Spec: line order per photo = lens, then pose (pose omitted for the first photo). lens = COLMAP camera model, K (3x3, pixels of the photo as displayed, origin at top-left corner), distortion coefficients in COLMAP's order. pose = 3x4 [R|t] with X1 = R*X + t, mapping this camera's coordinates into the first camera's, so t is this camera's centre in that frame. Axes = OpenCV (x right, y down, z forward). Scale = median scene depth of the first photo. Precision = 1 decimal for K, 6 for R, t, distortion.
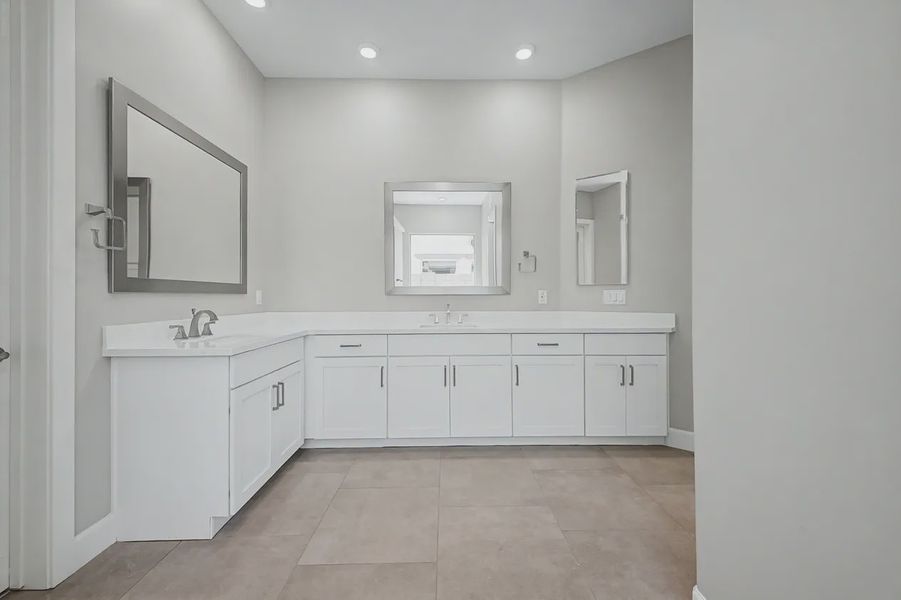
lens RADIAL K [[361.0, 0, 452.0], [0, 361.0, 296.6], [0, 0, 1]] dist [-0.000861, -0.000202]
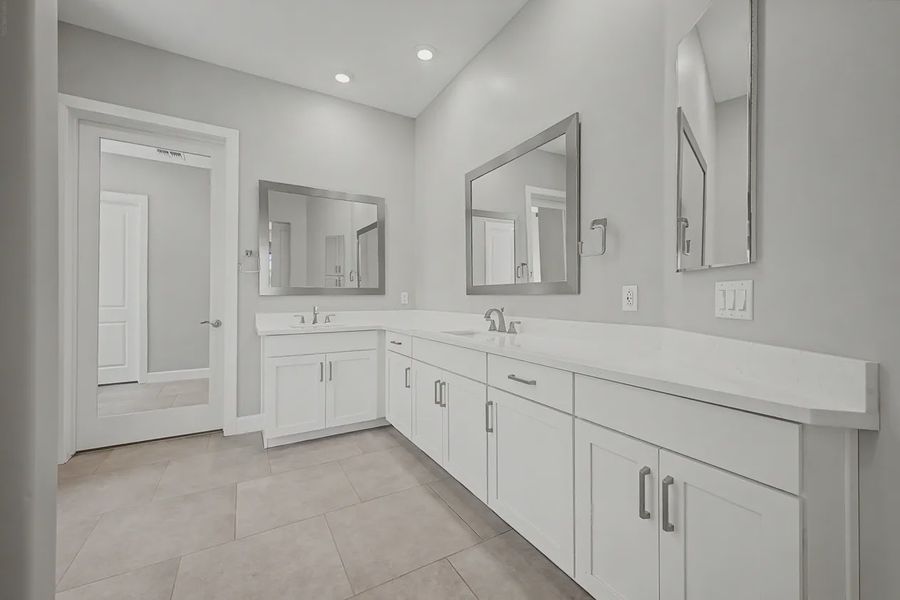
lens RADIAL K [[360.6, 0, 451.5], [0, 360.6, 296.6], [0, 0, 1]] dist [-0.000861, -0.000202]
pose [[0.472228, -0.002008, -0.881474, 0.709360], [-0.000396, 0.999997, -0.002490, -0.000111], [0.881476, 0.001525, 0.472226, 0.606167]]
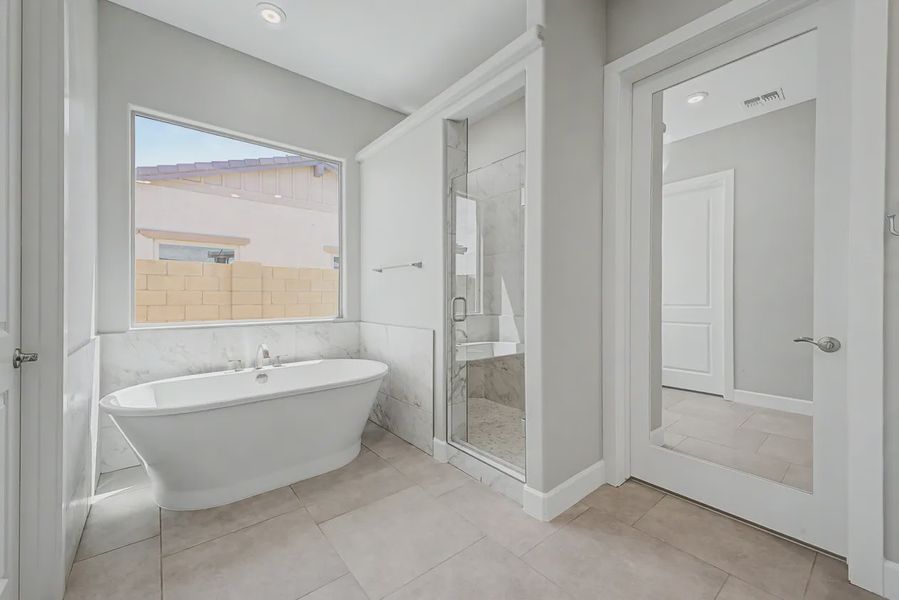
lens RADIAL K [[360.2, 0, 451.0], [0, 360.2, 296.6], [0, 0, 1]] dist [-0.000861, -0.000202]
pose [[-0.793207, 0.001515, -0.608950, 0.200387], [0.002628, 0.999996, -0.000935, 0.004638], [0.608946, -0.002342, -0.793208, 0.578546]]
